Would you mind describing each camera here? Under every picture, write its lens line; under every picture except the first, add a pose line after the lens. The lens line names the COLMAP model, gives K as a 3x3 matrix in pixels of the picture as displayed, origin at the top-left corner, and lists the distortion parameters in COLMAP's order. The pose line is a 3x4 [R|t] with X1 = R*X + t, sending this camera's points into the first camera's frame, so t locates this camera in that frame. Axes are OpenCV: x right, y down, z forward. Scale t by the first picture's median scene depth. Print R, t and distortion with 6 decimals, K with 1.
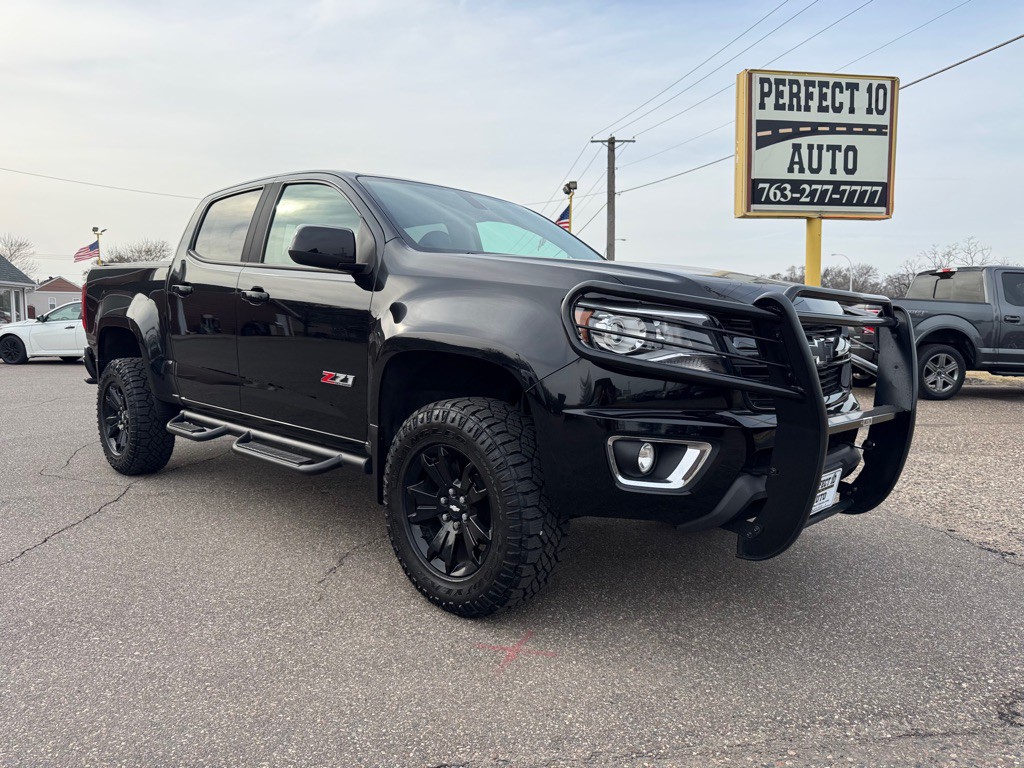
lens RADIAL K [[732.8, 0, 512.0], [0, 732.8, 384.0], [0, 0, 1]] dist [0.060774, -0.099957]
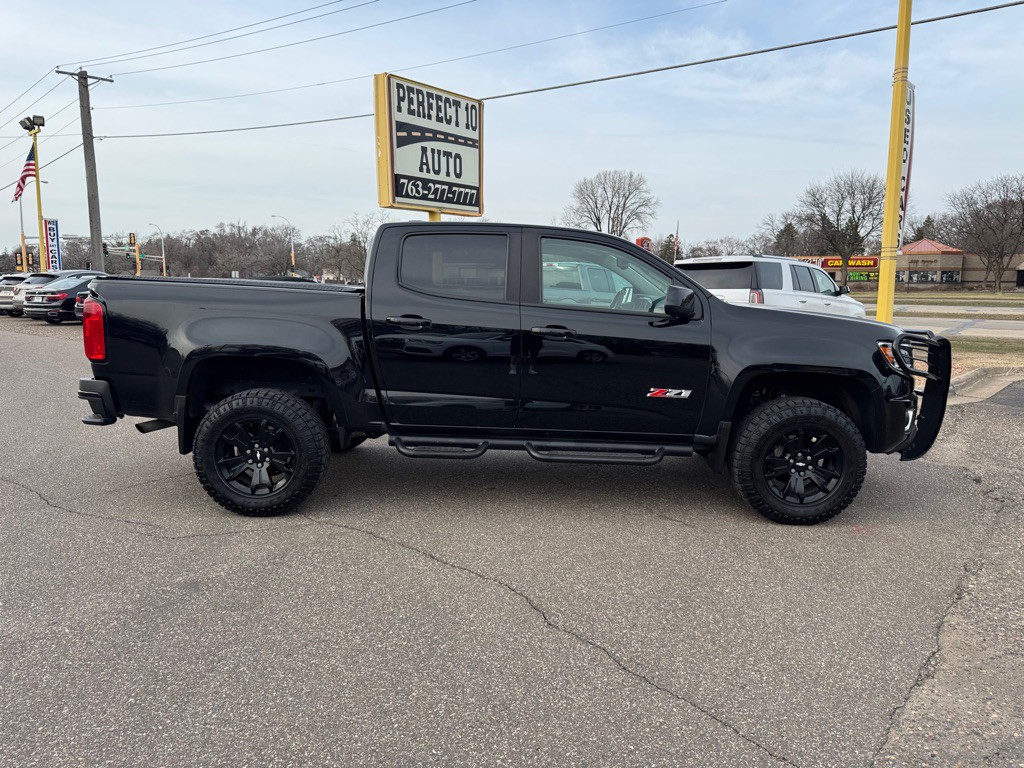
lens RADIAL K [[724.8, 0, 516.0], [0, 724.8, 394.1], [0, 0, 1]] dist [0.074936, -0.095080]
pose [[0.725406, -0.102542, 0.680641, -0.336000], [0.052352, 0.994196, 0.093986, -0.036719], [-0.686328, -0.032545, 0.726564, 0.046121]]
